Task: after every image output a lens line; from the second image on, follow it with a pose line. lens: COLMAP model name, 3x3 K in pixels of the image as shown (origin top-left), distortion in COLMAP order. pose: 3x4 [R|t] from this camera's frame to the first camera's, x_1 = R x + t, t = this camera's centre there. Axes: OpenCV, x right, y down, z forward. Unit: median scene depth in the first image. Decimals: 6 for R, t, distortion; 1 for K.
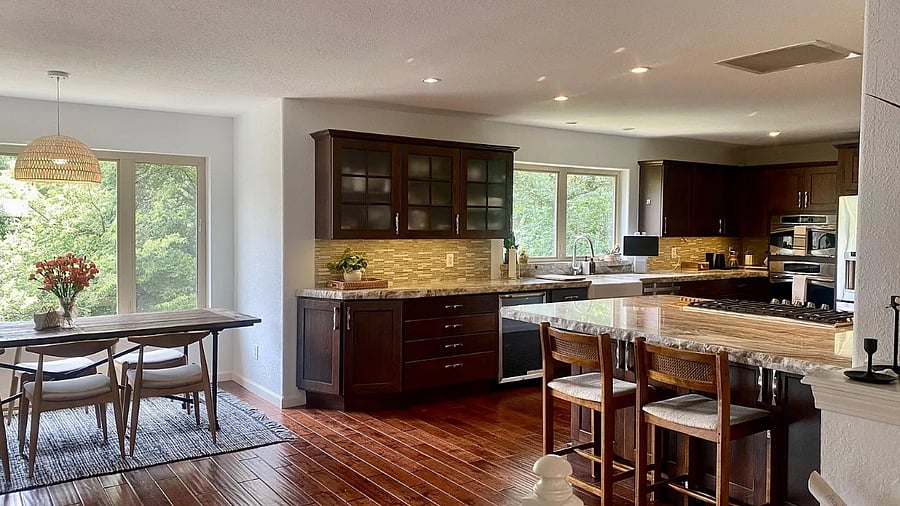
lens RADIAL K [[681.0, 0, 448.8], [0, 681.0, 245.3], [0, 0, 1]] dist [0.013247, 0.010289]
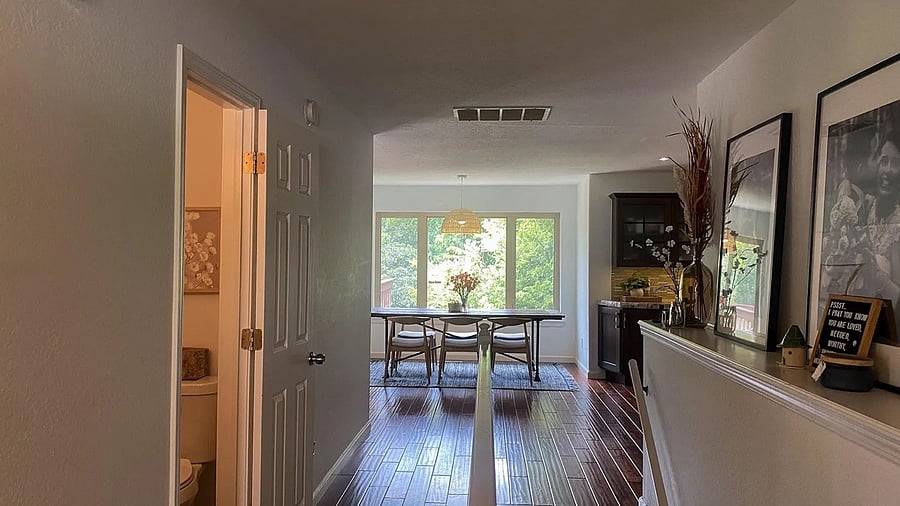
lens RADIAL K [[681.0, 0, 447.3], [0, 681.0, 255.4], [0, 0, 1]] dist [0.013247, 0.010289]
pose [[0.763785, 0.001444, -0.645470, 0.555524], [-0.025092, 0.999308, -0.027457, 0.018453], [0.644983, 0.037167, 0.763292, -0.408130]]
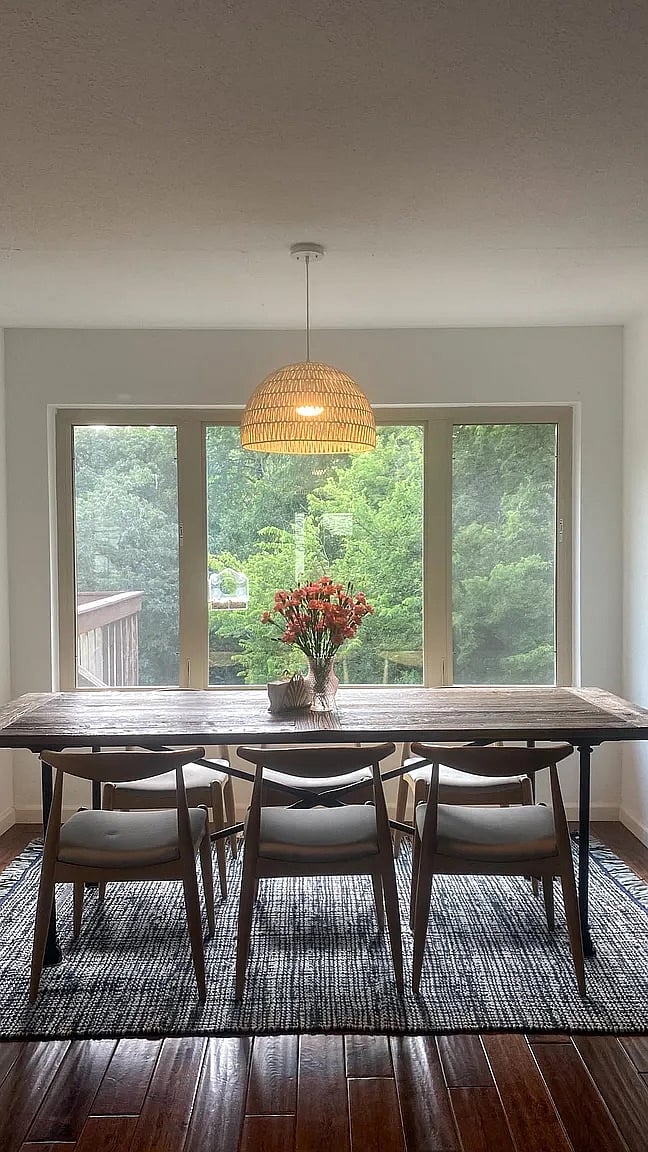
lens RADIAL K [[871.7, 0, 324.5], [0, 871.7, 571.2], [0, 0, 1]] dist [0.013247, 0.010289]
pose [[0.808213, 0.004254, -0.588874, -0.132922], [-0.007651, 0.999965, -0.003278, 0.009181], [0.588840, 0.007155, 0.808218, 0.406233]]
